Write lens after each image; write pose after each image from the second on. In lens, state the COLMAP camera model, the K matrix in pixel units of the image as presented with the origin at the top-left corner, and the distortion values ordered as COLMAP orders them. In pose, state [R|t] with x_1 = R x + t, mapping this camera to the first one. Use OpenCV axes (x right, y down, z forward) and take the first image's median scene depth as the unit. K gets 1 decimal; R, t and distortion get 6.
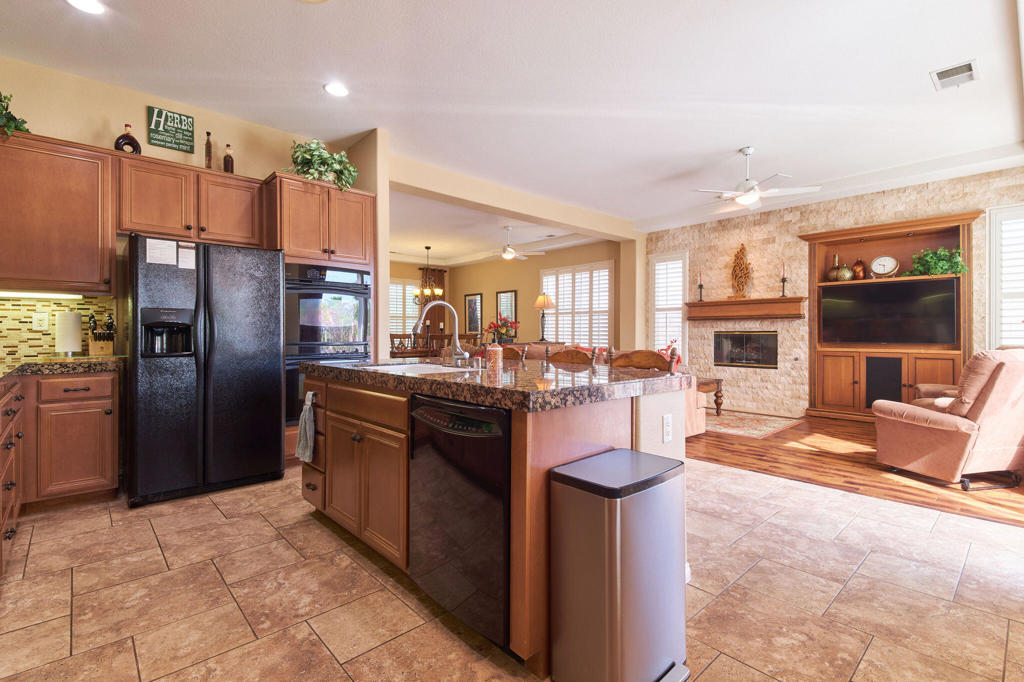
lens RADIAL K [[464.9, 0, 514.8], [0, 464.9, 332.0], [0, 0, 1]] dist [0.054908, -0.030558]
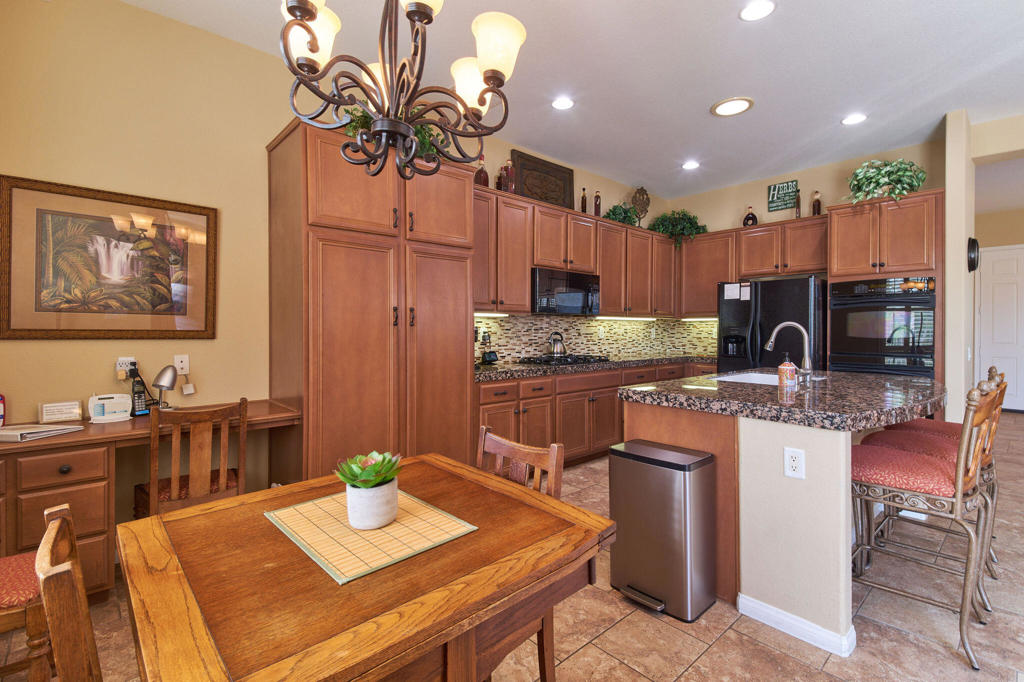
lens RADIAL K [[472.1, 0, 529.7], [0, 472.1, 329.6], [0, 0, 1]] dist [0.055893, -0.032117]
pose [[0.008252, 0.002417, -0.999963, 0.421004], [0.002669, 0.999993, 0.002440, -0.022361], [0.999962, -0.002689, 0.008245, 0.148889]]
